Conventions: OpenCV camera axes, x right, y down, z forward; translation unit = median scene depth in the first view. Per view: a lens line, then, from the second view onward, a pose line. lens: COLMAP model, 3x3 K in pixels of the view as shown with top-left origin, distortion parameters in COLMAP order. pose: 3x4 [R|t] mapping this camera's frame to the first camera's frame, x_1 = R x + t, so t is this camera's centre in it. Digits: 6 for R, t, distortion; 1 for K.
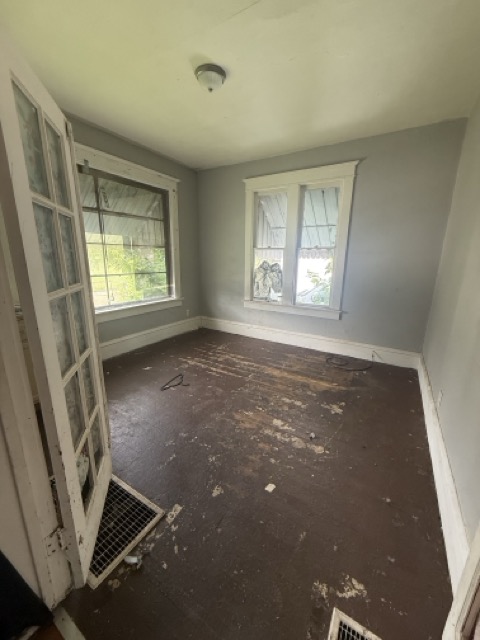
lens RADIAL K [[253.6, 0, 237.1], [0, 253.6, 318.6], [0, 0, 1]] dist [0.003199, -0.000842]
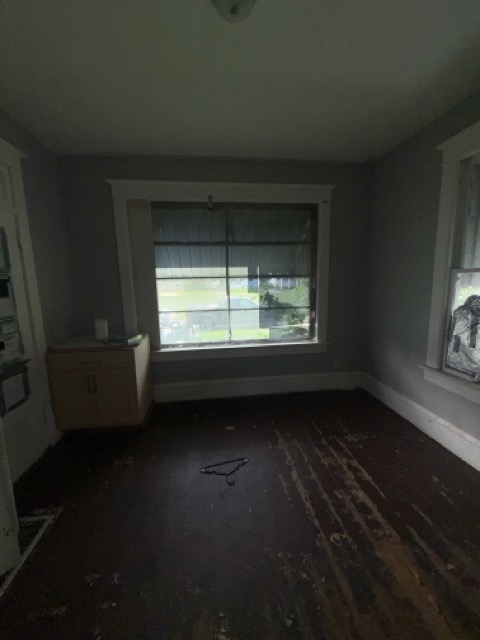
lens RADIAL K [[253.6, 0, 238.7], [0, 253.6, 320.2], [0, 0, 1]] dist [0.003199, -0.000842]
pose [[0.626731, 0.088753, -0.774165, 0.228562], [-0.156794, 0.987536, -0.013720, -0.119934], [0.763298, 0.129983, 0.632835, 0.420490]]
